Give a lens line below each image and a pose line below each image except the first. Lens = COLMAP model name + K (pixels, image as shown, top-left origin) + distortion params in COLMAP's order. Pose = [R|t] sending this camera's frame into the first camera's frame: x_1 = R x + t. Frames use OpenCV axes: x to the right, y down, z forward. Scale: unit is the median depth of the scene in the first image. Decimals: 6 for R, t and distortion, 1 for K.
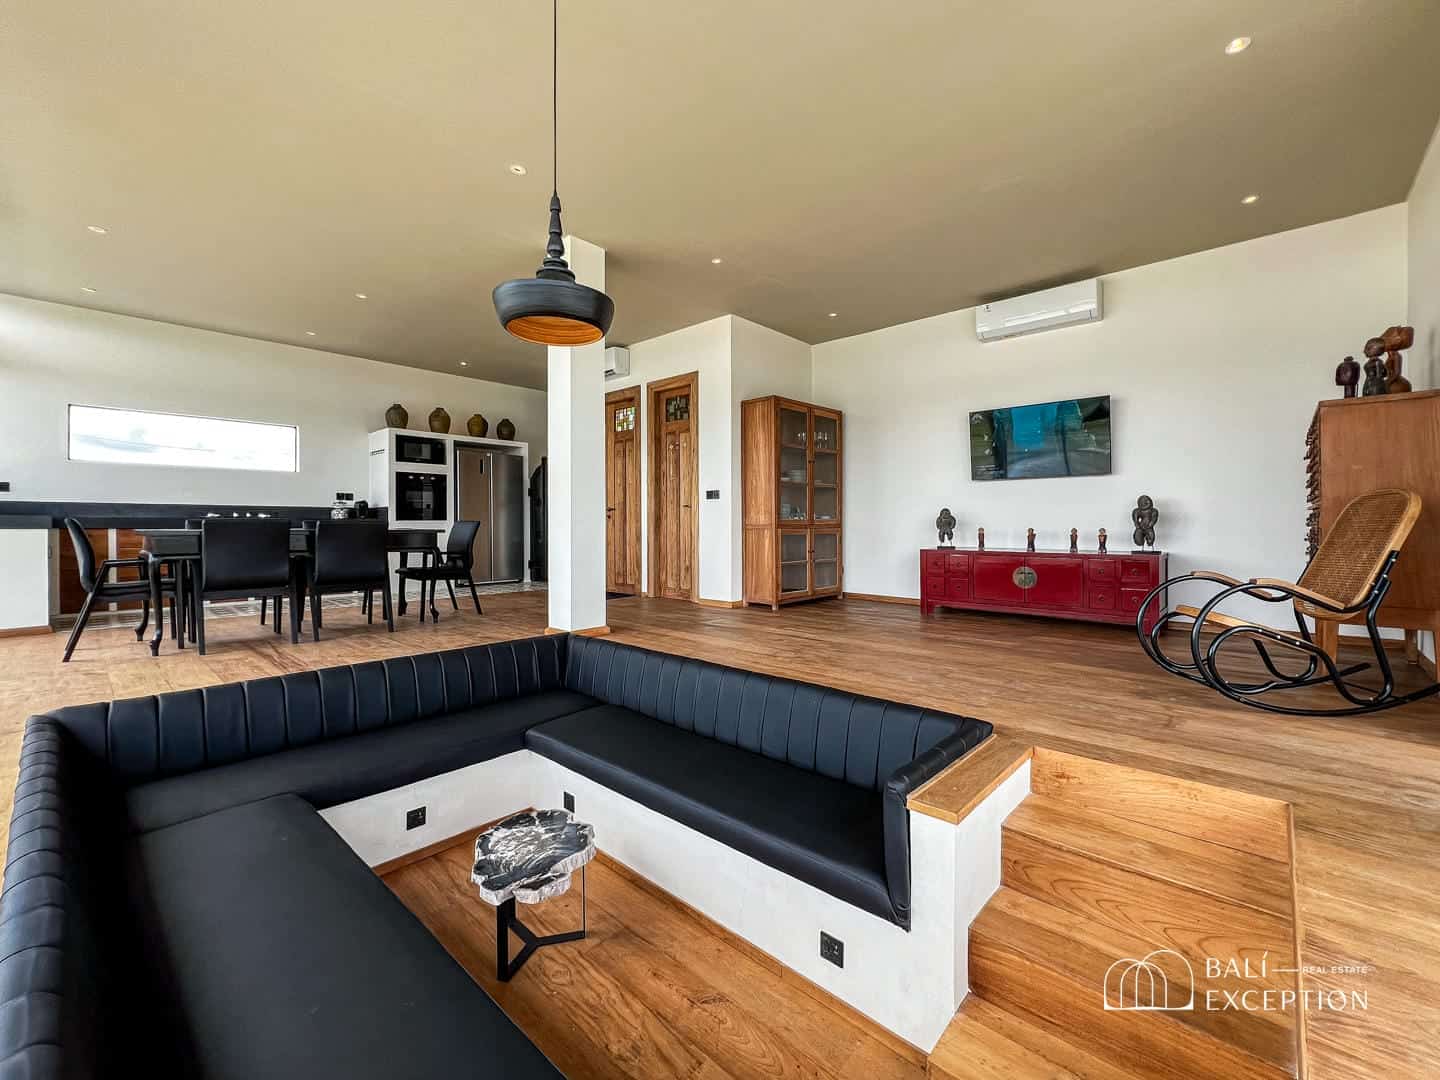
lens RADIAL K [[591.4, 0, 729.2], [0, 591.4, 523.9], [0, 0, 1]] dist [-0.000611, 0.000004]
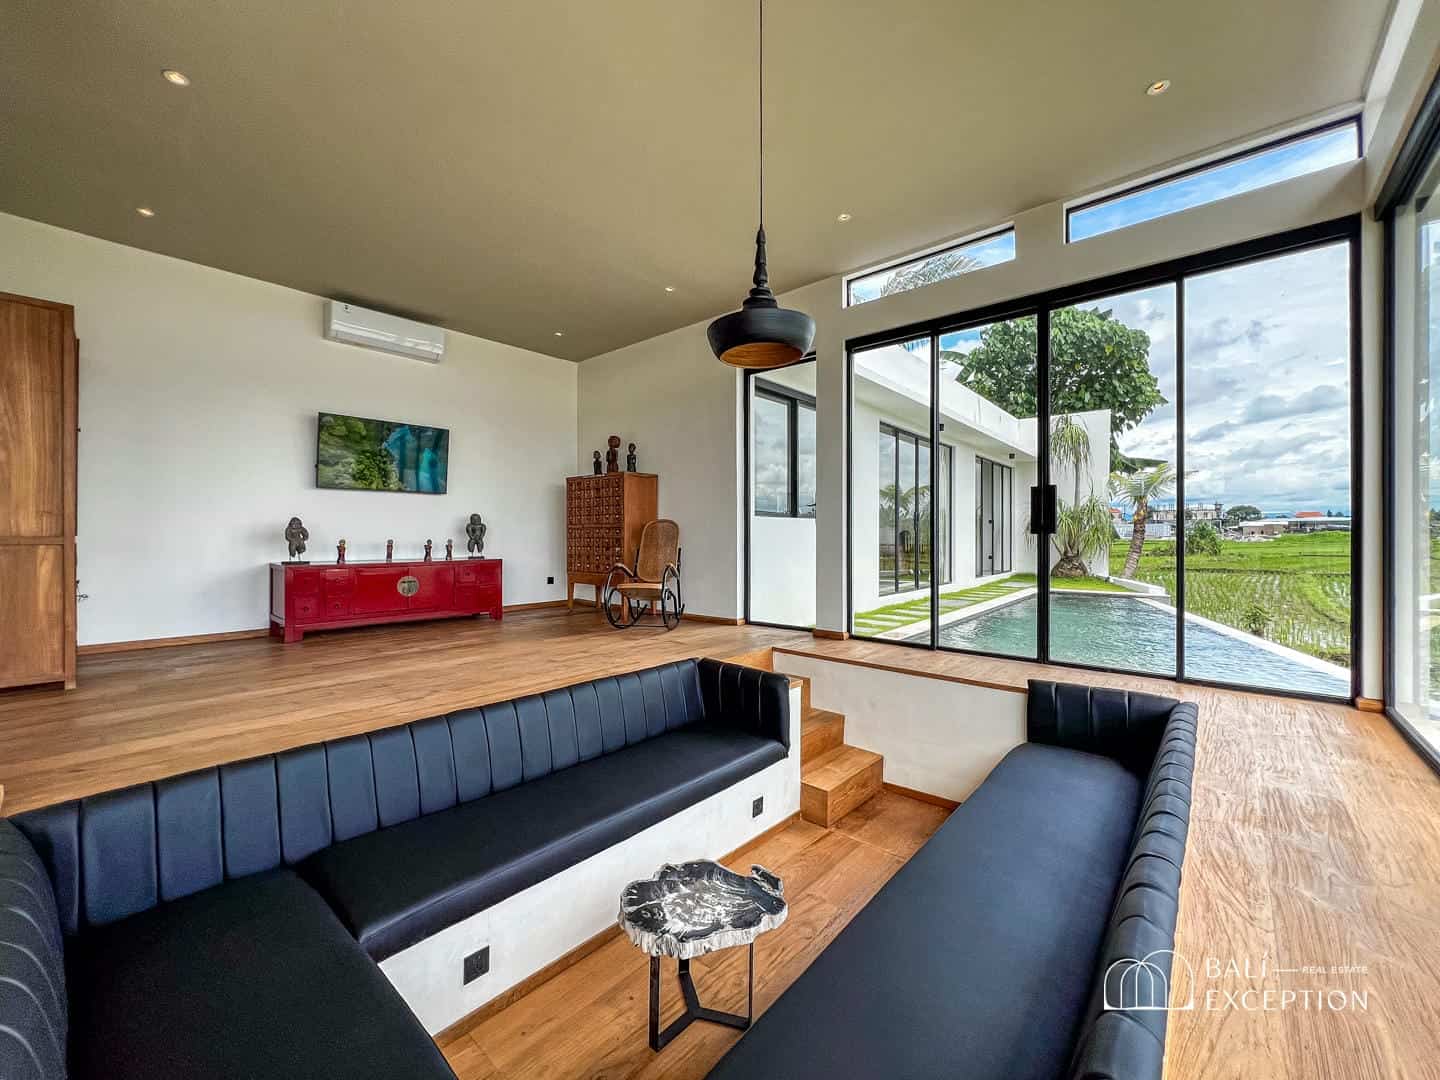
lens RADIAL K [[591.4, 0, 713.1], [0, 591.4, 534.7], [0, 0, 1]] dist [-0.000611, 0.000004]
pose [[-0.006636, 0.001371, 0.999977, -0.452687], [-0.002977, 0.999995, -0.001391, -0.001543], [-0.999974, -0.002986, -0.006632, 0.364844]]
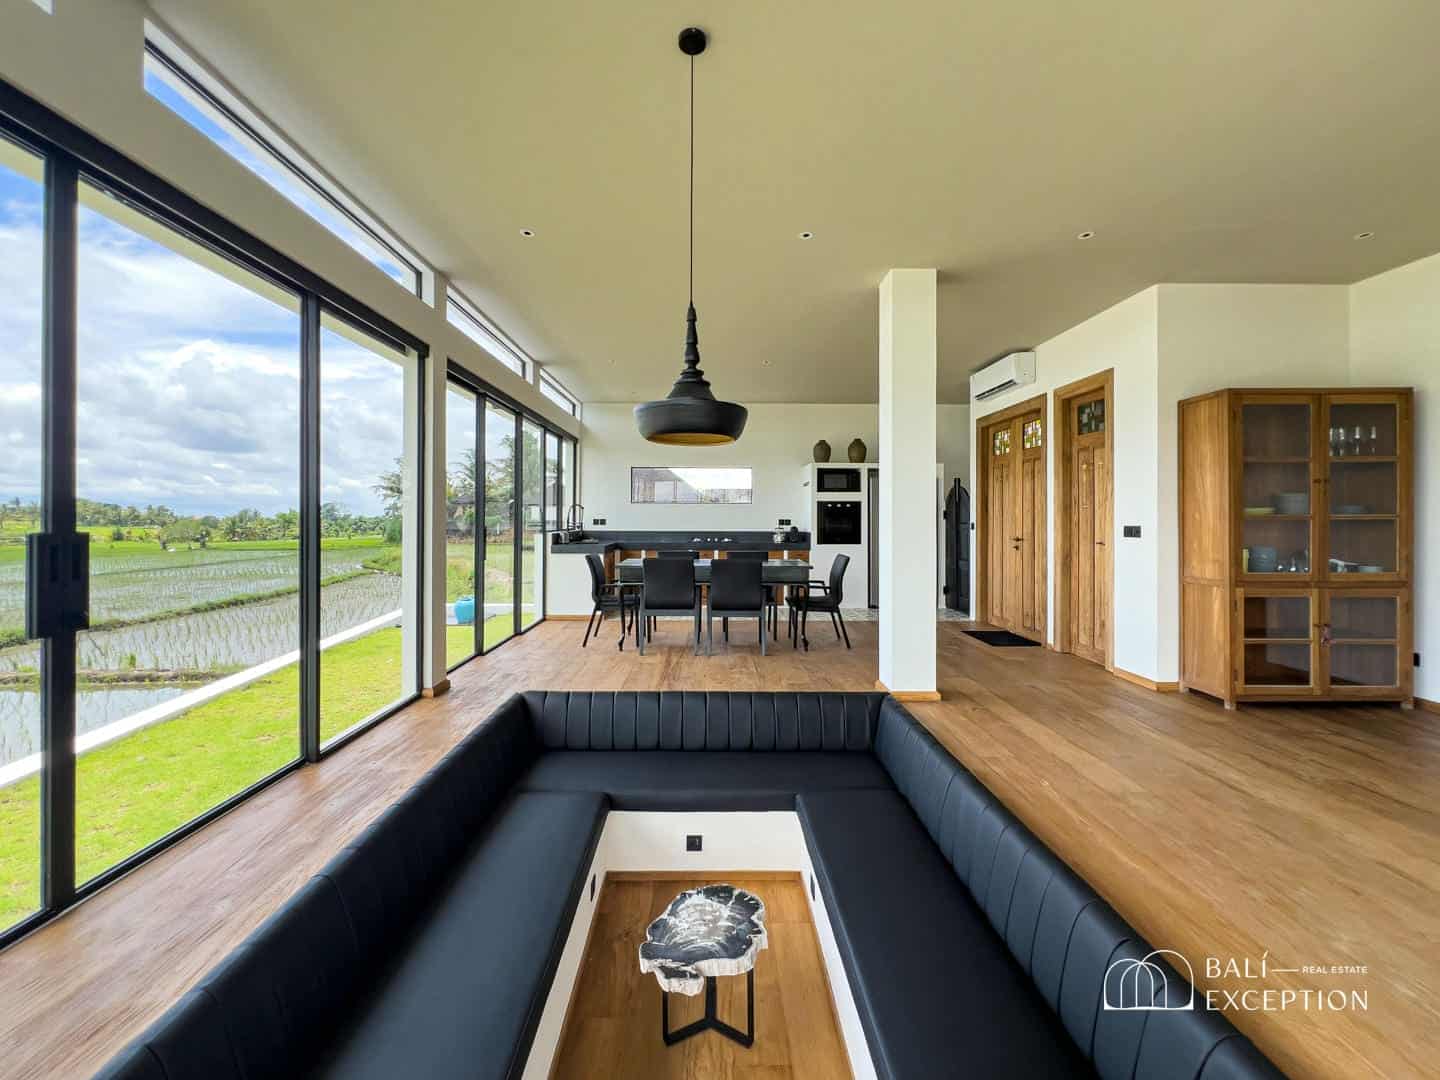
lens RADIAL K [[591.4, 0, 724.8], [0, 591.4, 518.8], [0, 0, 1]] dist [-0.000611, 0.000004]
pose [[0.682615, 0.002579, -0.730774, 0.163427], [-0.003497, 0.999994, 0.000262, -0.062988], [0.730770, 0.002376, 0.682620, 0.116051]]
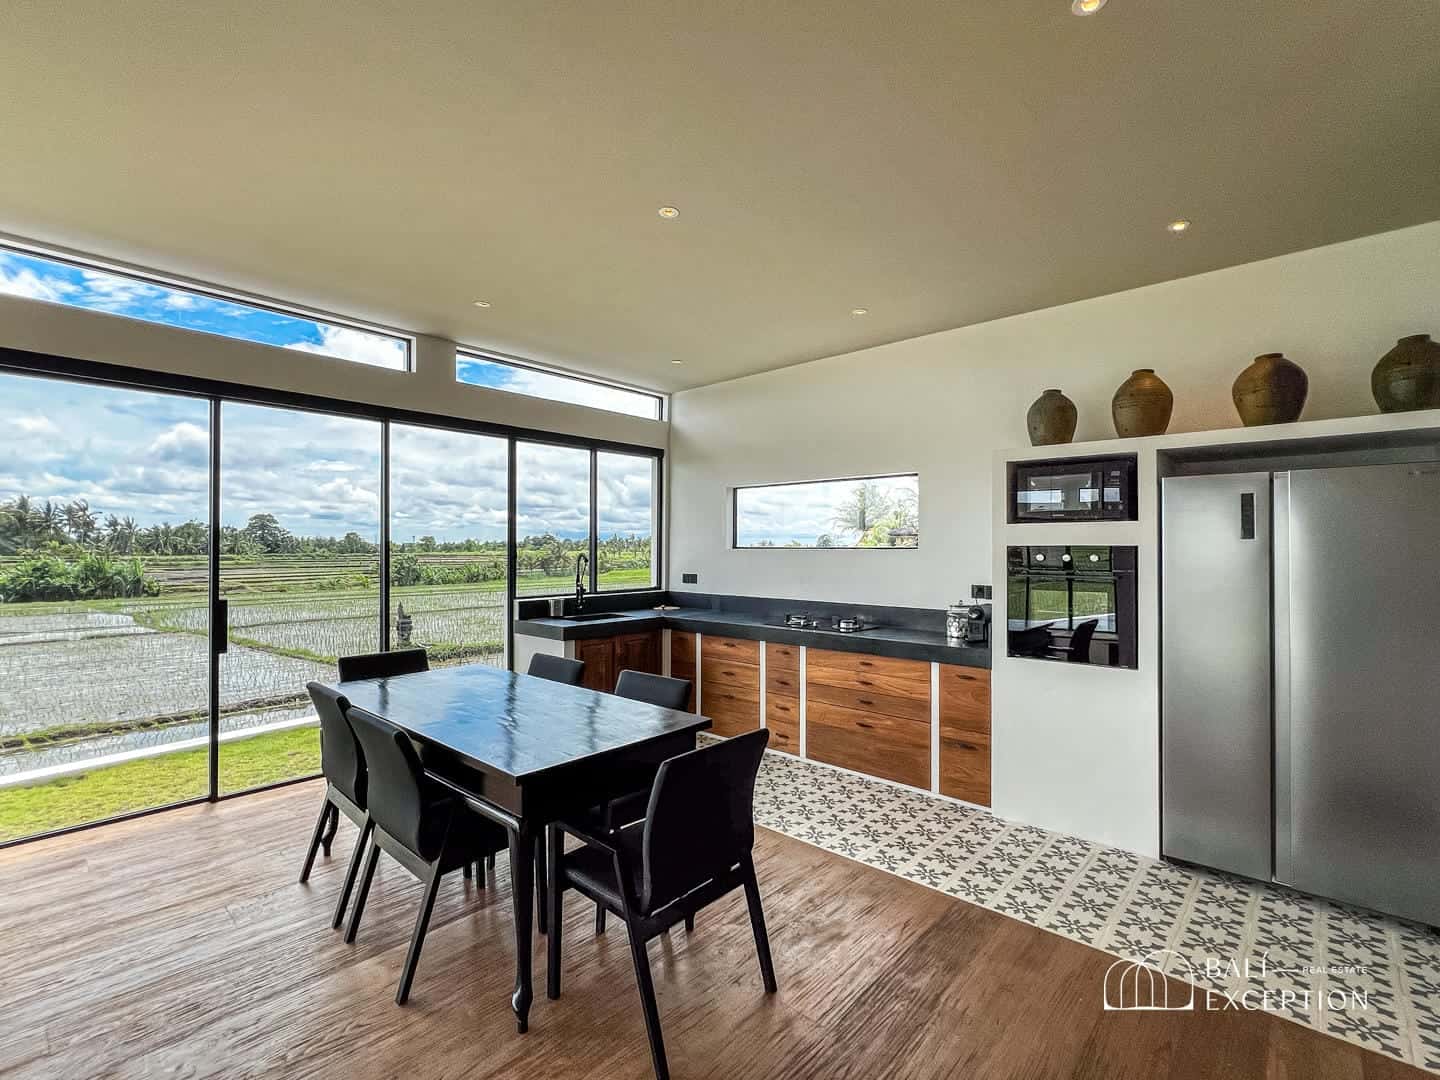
lens RADIAL K [[673.2, 0, 716.0], [0, 673.2, 545.7], [0, 0, 1]] dist [-0.003159, -0.000047]
pose [[-0.018174, 0.001564, -0.999834, -0.061260], [0.001078, 0.999998, 0.001545, -0.104482], [0.999834, -0.001049, -0.018176, 0.914979]]
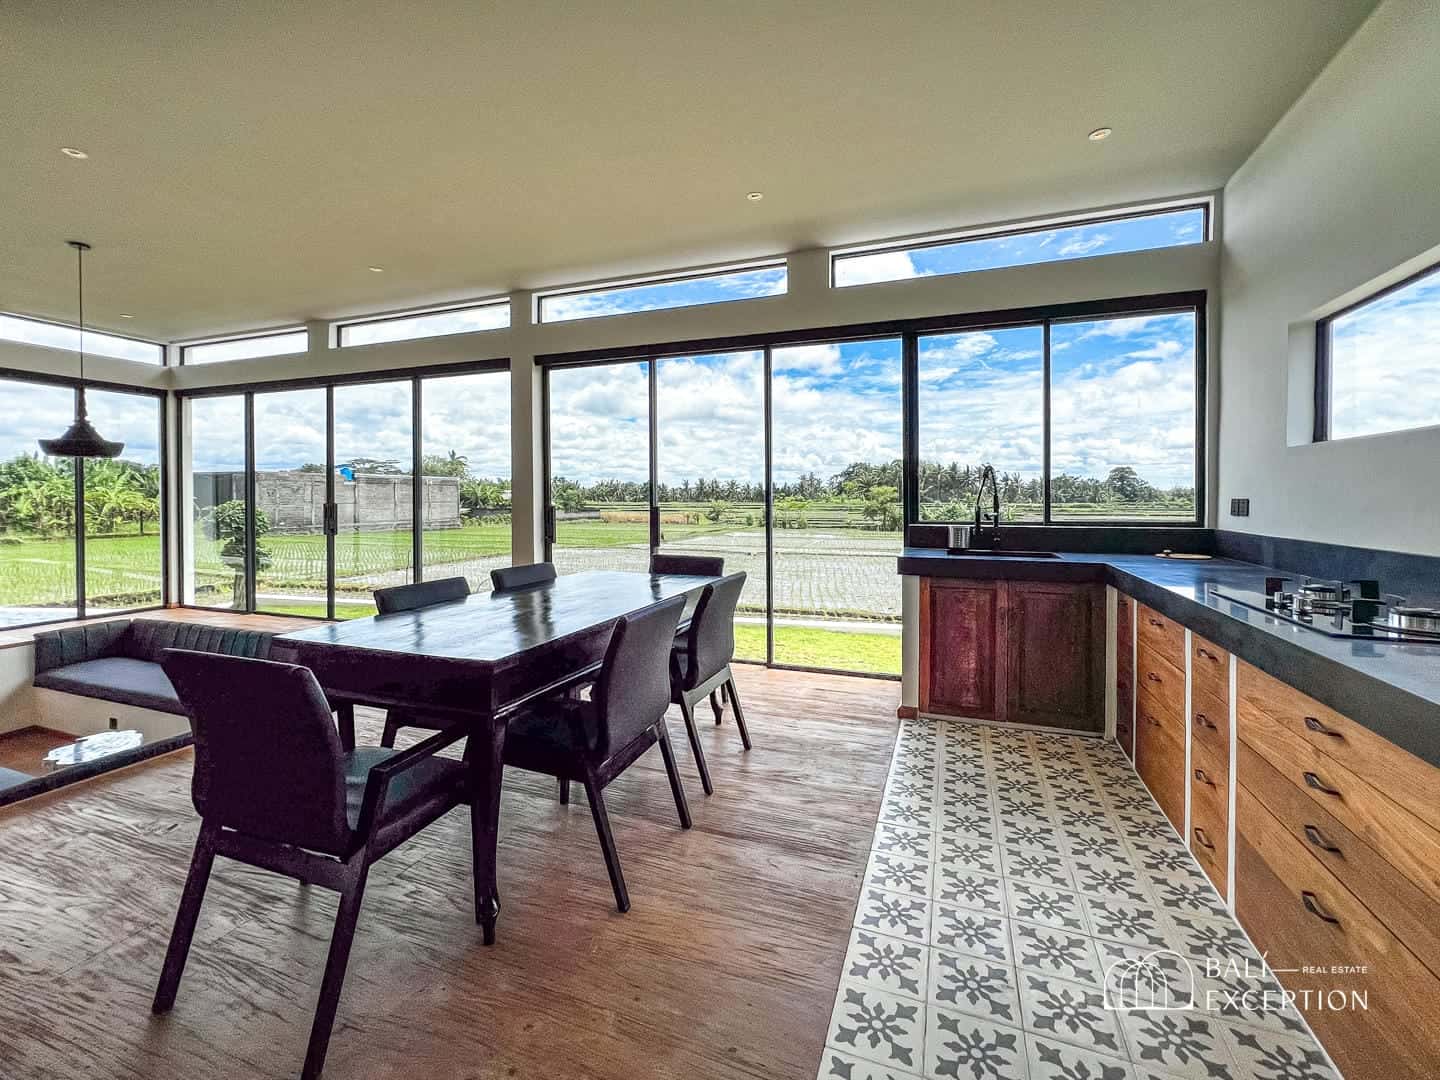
lens RADIAL K [[591.4, 0, 705.0], [0, 591.4, 512.7], [0, 0, 1]] dist [-0.000611, 0.000004]
pose [[-0.942271, 0.014848, -0.334521, -0.481815], [0.006854, 0.999662, 0.025064, -0.065259], [0.334780, 0.021325, -0.942055, 1.172219]]
